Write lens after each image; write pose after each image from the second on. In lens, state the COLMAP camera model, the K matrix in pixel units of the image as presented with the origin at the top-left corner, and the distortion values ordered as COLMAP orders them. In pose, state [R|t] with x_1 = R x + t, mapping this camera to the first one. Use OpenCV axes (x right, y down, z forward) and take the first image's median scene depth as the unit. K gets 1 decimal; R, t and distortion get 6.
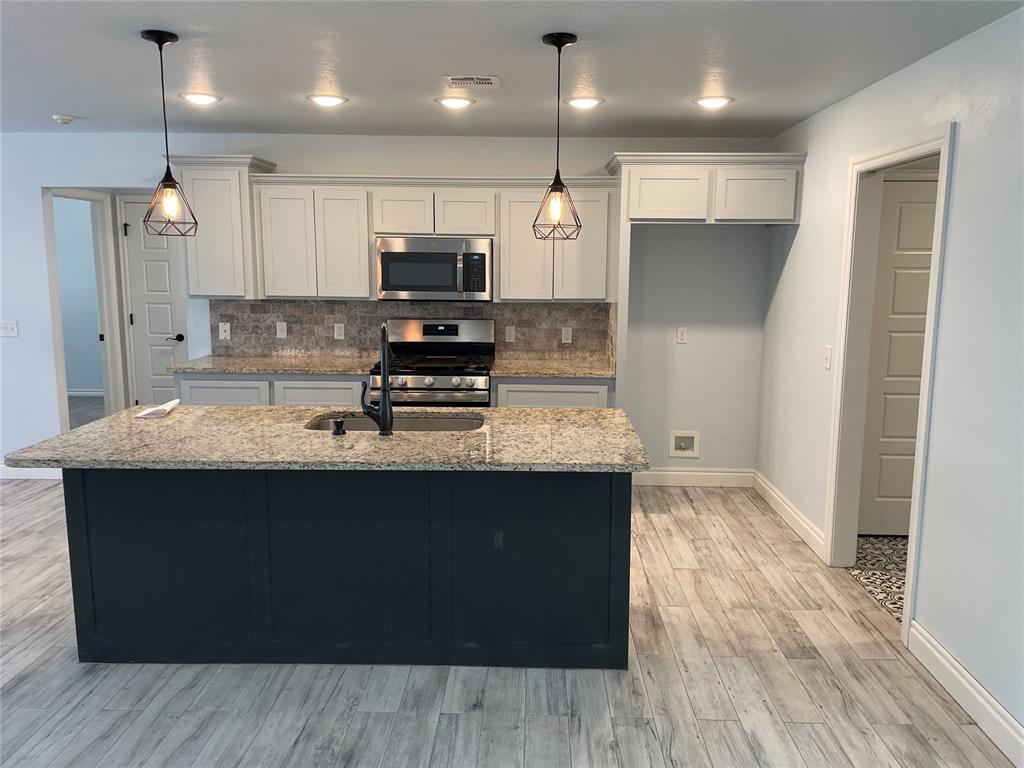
lens RADIAL K [[776.9, 0, 524.4], [0, 776.9, 370.5], [0, 0, 1]] dist [0.045129, -0.049300]
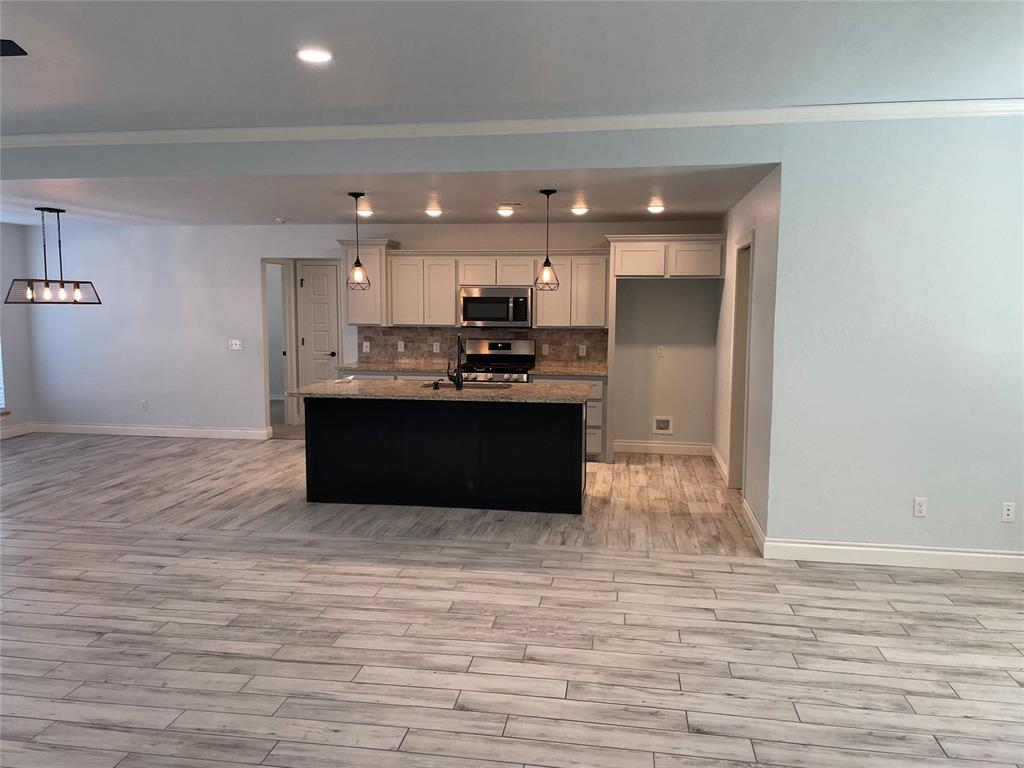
lens RADIAL K [[776.9, 0, 507.8], [0, 776.9, 380.3], [0, 0, 1]] dist [0.045129, -0.049300]
pose [[0.990183, 0.011561, -0.139300, 0.139396], [-0.017427, 0.999009, -0.040965, 0.088105], [0.138689, 0.042991, 0.989402, -0.595198]]
